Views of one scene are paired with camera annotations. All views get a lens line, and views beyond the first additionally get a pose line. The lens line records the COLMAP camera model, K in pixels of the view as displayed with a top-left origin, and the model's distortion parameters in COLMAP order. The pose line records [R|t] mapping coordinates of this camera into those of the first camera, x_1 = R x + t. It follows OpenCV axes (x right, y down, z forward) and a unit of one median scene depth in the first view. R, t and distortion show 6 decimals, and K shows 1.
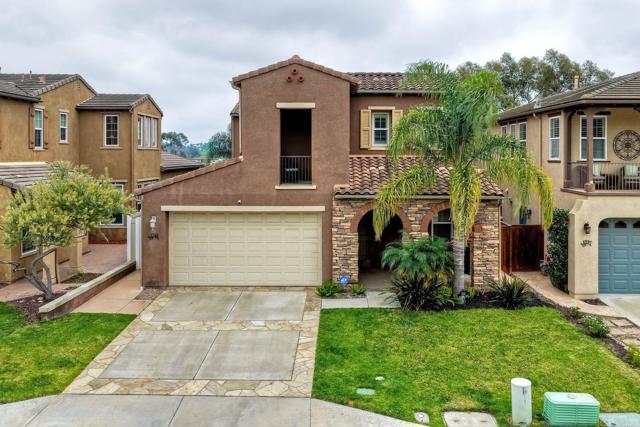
lens RADIAL K [[536.9, 0, 339.4], [0, 536.9, 163.7], [0, 0, 1]] dist [0.001156, 0.009677]
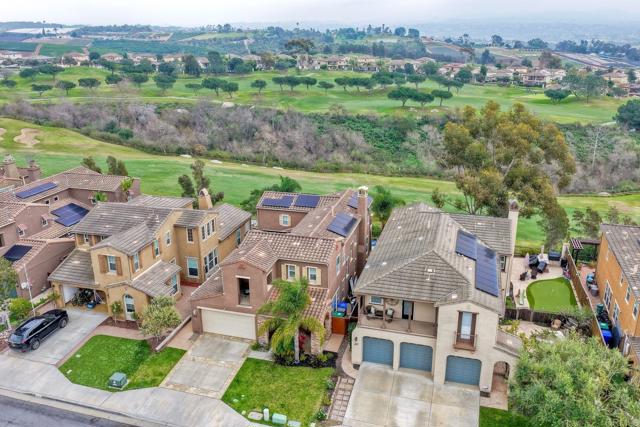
lens RADIAL K [[521.9, 0, 323.2], [0, 521.9, 213.9], [0, 0, 1]] dist [0.000404, 0.009130]
pose [[0.959377, 0.085753, -0.268778, 0.917508], [0.003853, 0.948616, 0.316407, -1.172603], [0.282100, -0.304590, 0.909750, -1.011969]]
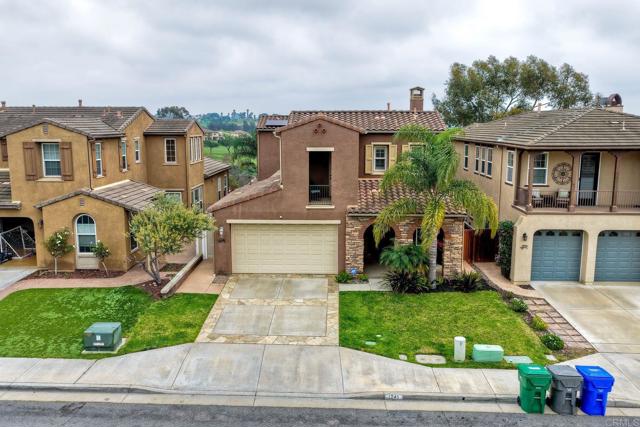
lens RADIAL K [[522.8, 0, 320.0], [0, 522.8, 213.5], [0, 0, 1]] dist [0.003082, 0.015309]
pose [[0.999599, 0.003744, -0.028071, -0.043932], [0.000549, 0.988476, 0.151374, -0.153734], [0.028314, -0.151328, 0.988078, -0.382875]]
